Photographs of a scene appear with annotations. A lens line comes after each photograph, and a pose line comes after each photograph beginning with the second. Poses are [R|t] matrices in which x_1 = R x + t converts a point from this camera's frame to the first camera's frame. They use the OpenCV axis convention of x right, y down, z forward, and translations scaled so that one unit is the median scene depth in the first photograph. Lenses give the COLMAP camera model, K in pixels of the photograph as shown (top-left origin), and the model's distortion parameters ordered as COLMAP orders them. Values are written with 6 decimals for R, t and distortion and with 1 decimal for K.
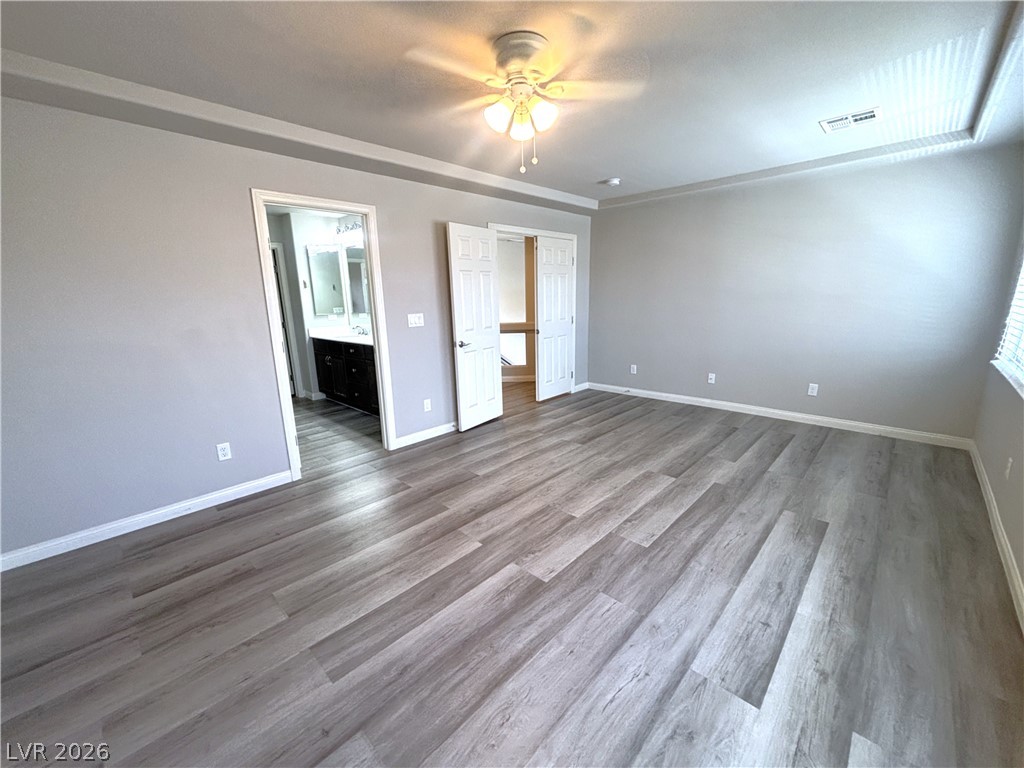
lens RADIAL K [[412.2, 0, 513.2], [0, 412.2, 384.0], [0, 0, 1]] dist [0.000378, 0.000538]
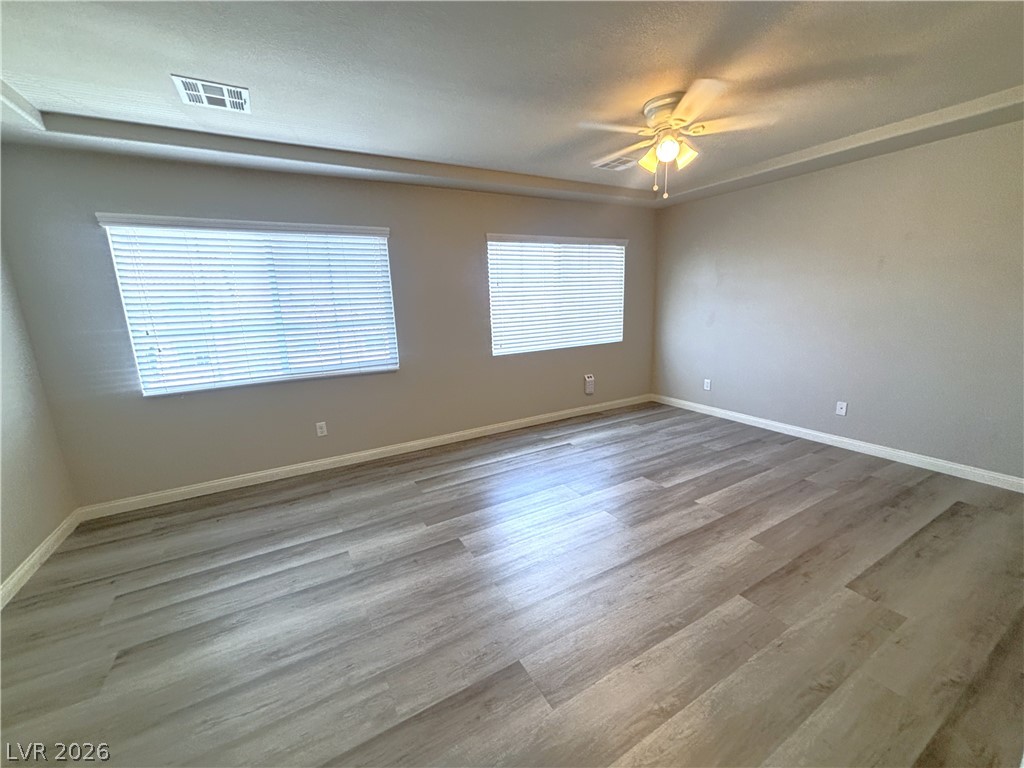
lens RADIAL K [[412.2, 0, 513.1], [0, 412.2, 381.8], [0, 0, 1]] dist [0.000378, 0.000538]
pose [[-0.957442, -0.004580, 0.288590, 0.084832], [0.114583, 0.911674, 0.394616, -0.458175], [-0.264907, 0.410889, -0.872350, 2.014461]]
